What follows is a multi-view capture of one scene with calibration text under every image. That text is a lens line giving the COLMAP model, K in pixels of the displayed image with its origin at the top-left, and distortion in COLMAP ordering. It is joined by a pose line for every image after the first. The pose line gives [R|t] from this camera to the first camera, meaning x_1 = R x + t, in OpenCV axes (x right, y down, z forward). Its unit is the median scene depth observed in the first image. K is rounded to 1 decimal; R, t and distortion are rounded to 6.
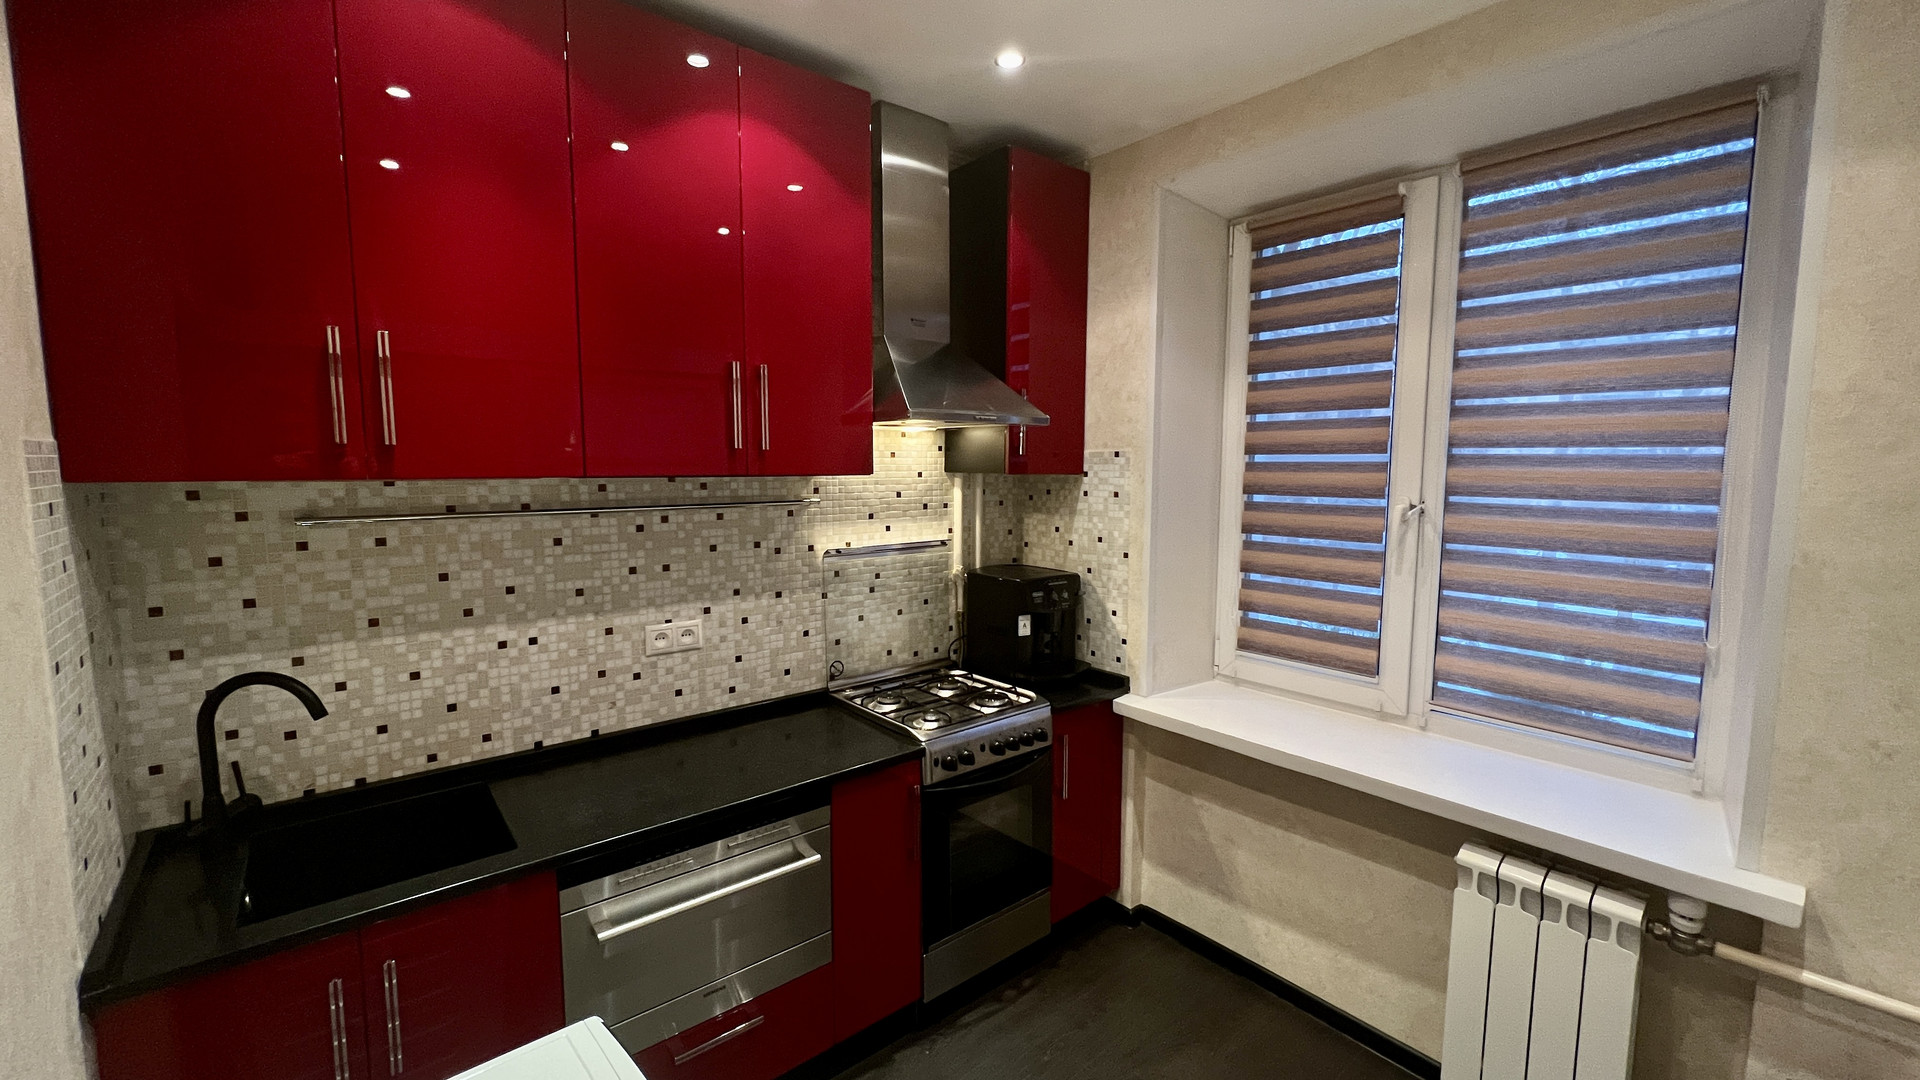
lens RADIAL K [[768.8, 0, 964.7], [0, 768.8, 534.4], [0, 0, 1]] dist [0.000417, -0.000063]
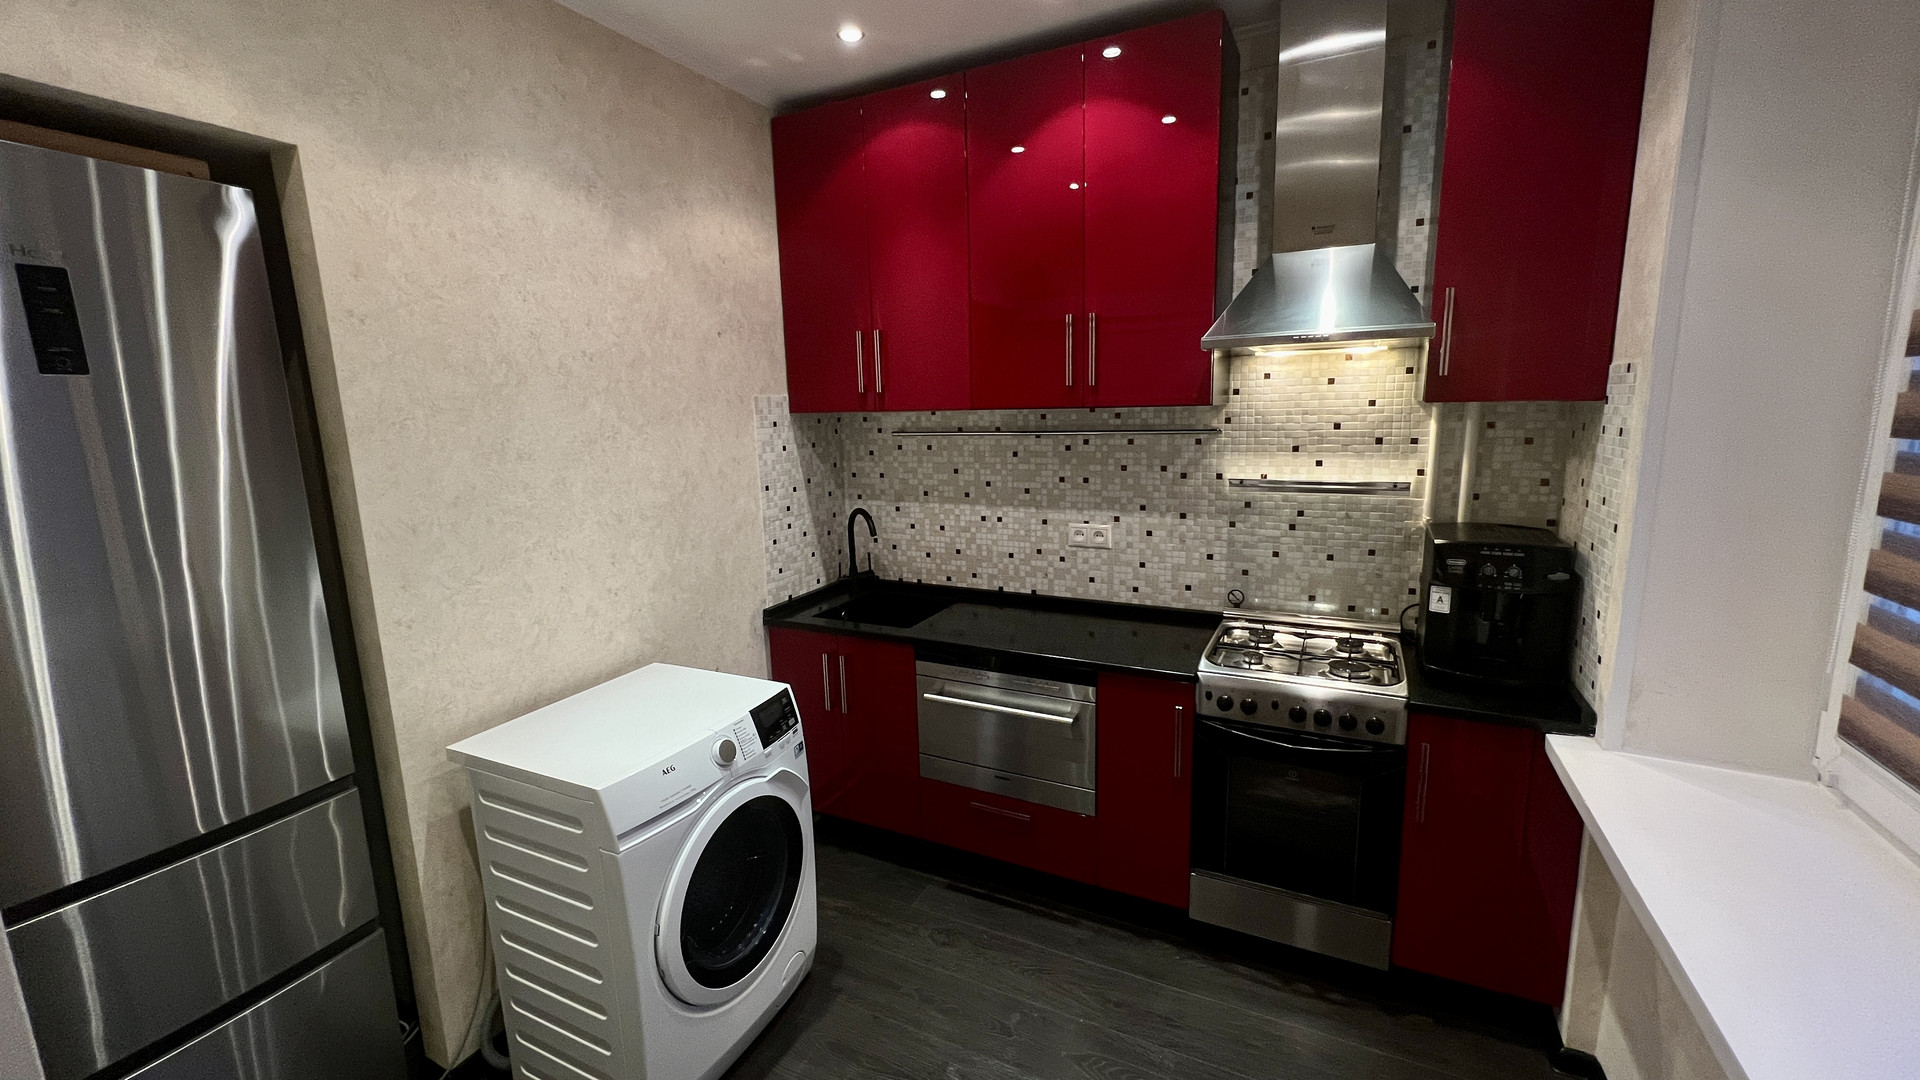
lens RADIAL K [[768.8, 0, 954.3], [0, 768.8, 536.1], [0, 0, 1]] dist [0.000417, -0.000063]
pose [[0.394833, 0.146889, -0.906934, 0.697977], [-0.060766, 0.989150, 0.133751, -0.022169], [0.916741, 0.002301, 0.399475, 0.291789]]
